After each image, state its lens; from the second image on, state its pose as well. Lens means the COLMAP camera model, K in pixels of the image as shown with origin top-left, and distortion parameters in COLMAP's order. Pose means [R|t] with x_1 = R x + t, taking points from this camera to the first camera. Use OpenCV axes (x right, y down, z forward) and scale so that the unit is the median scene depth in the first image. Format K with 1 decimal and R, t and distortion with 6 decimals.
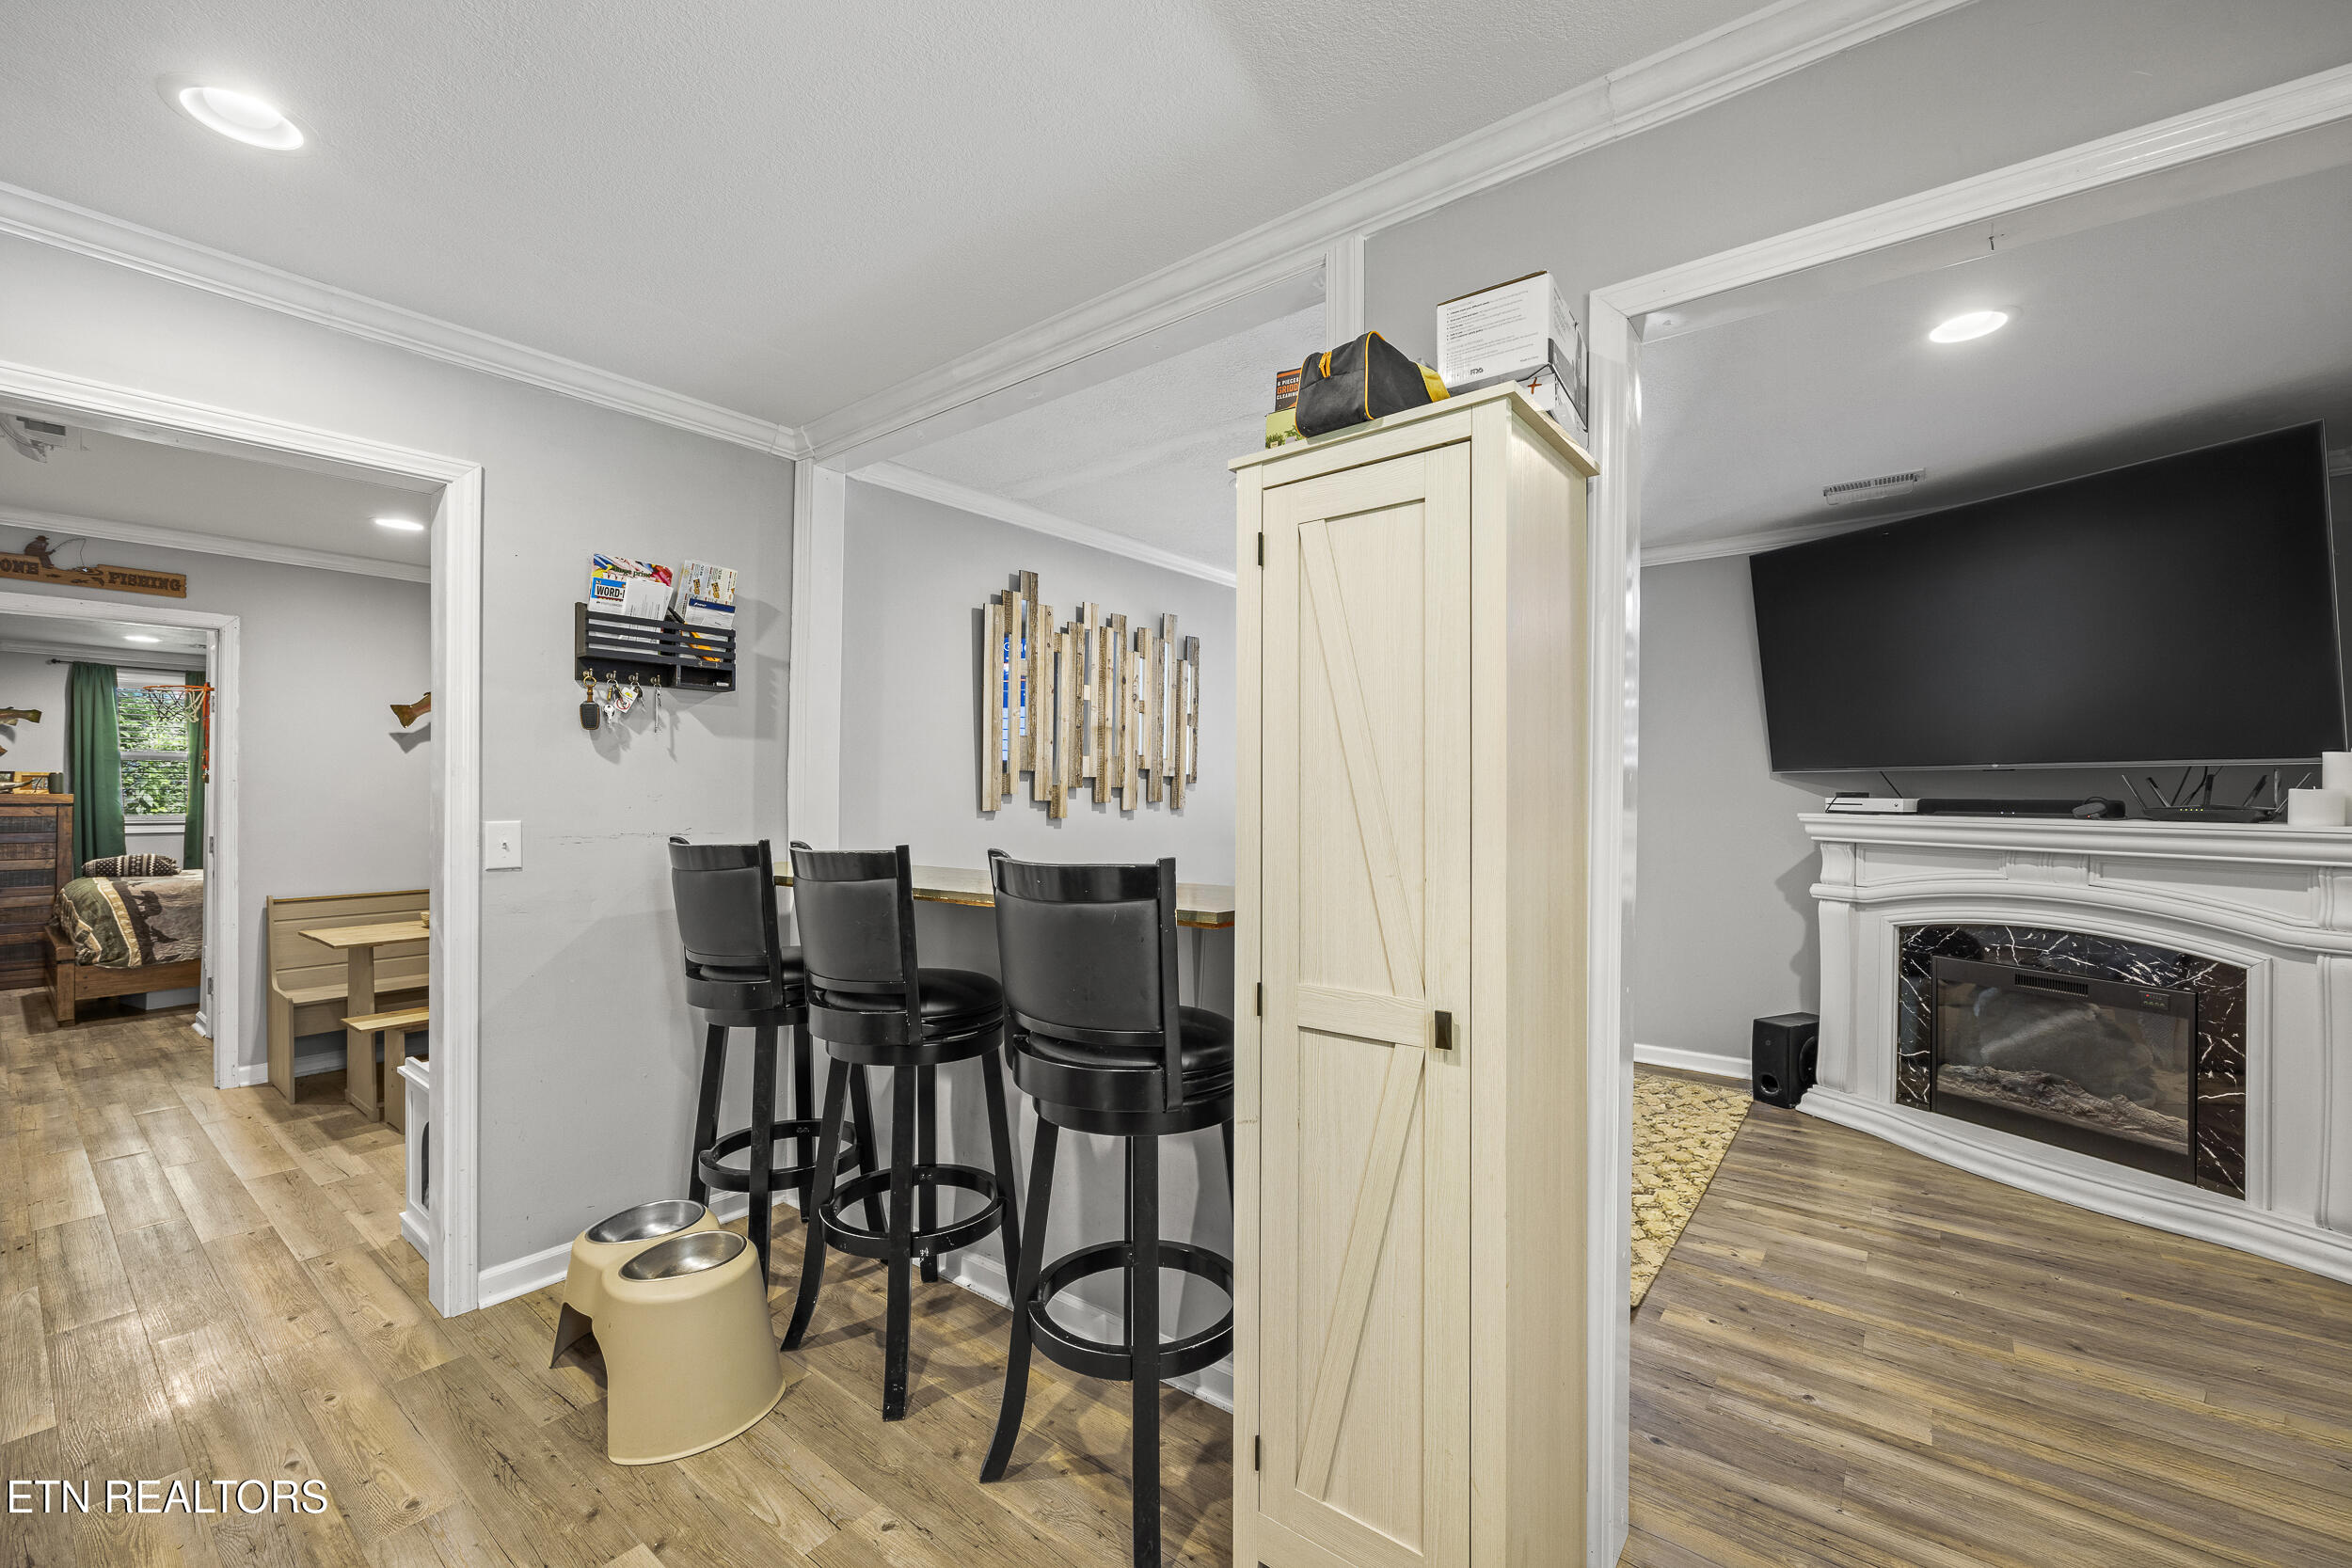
lens RADIAL K [[956.2, 0, 1173.3], [0, 956.2, 791.2], [0, 0, 1]] dist [-0.002193, -0.000156]
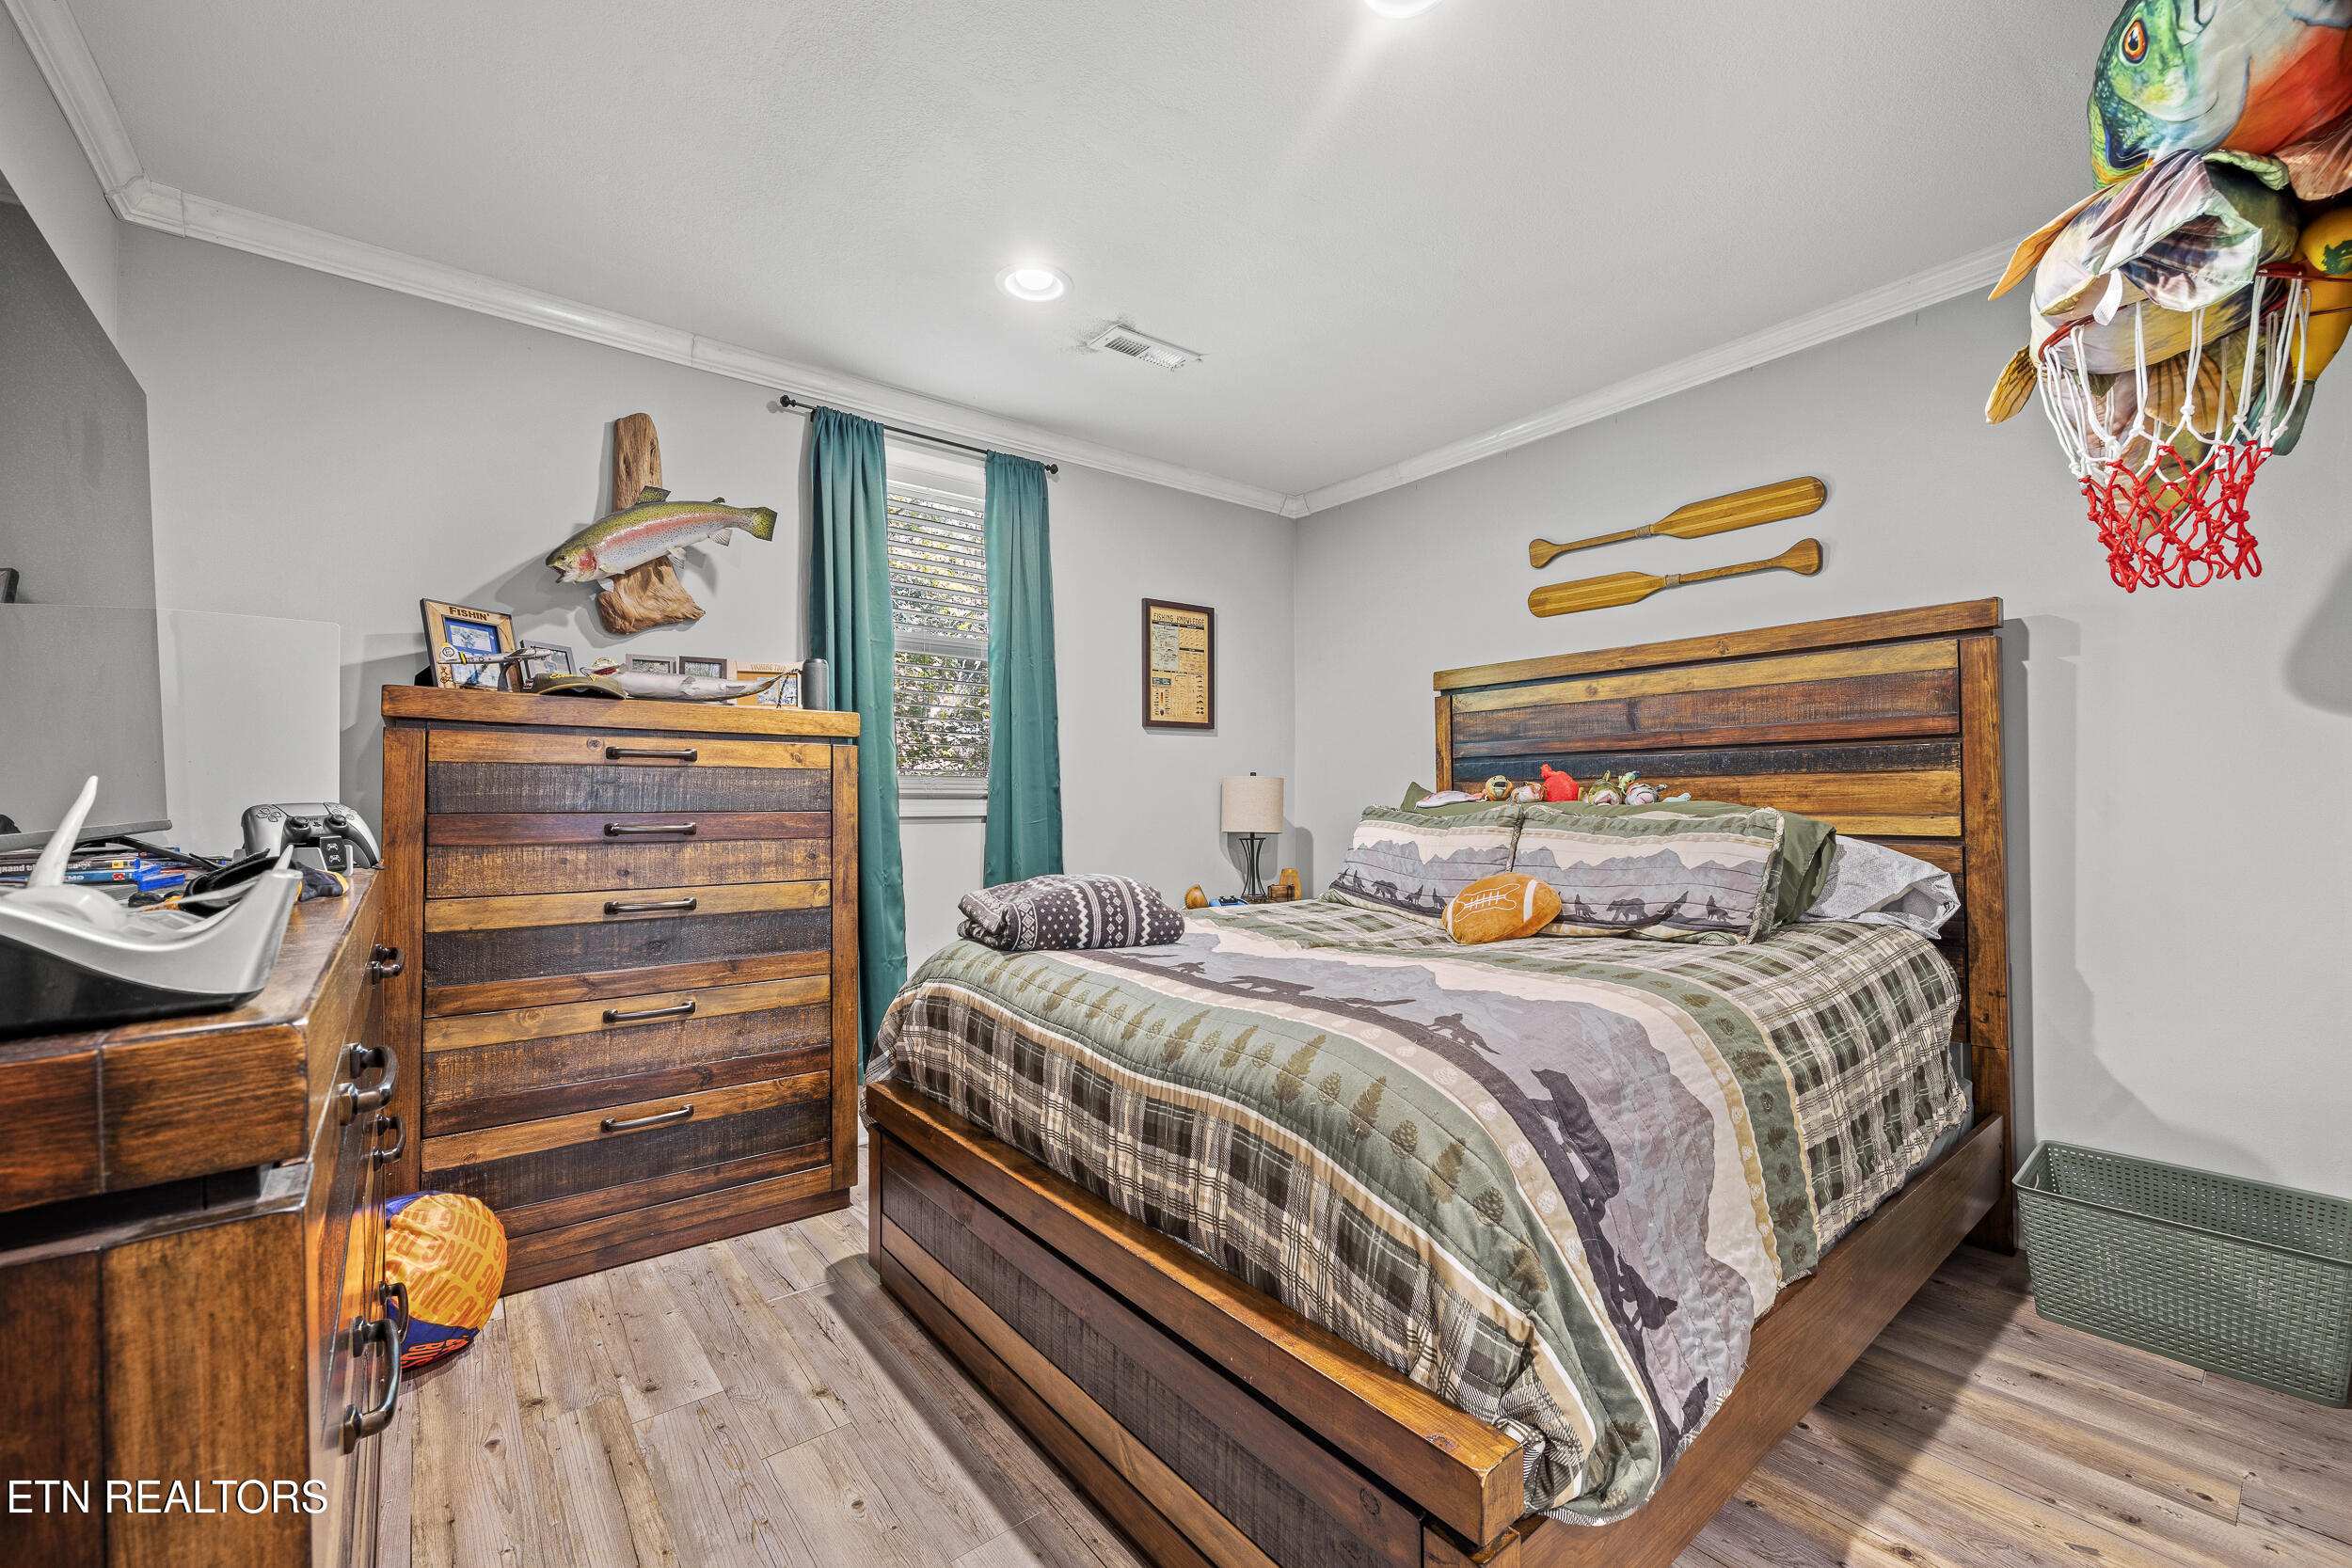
lens RADIAL K [[949.9, 0, 1165.6], [0, 949.9, 795.7], [0, 0, 1]] dist [-0.005433, 0.000502]
pose [[0.971260, 0.001758, -0.238015, -1.047932], [-0.000601, 0.999988, 0.004936, 0.038678], [0.238021, -0.004652, 0.971249, 0.729801]]
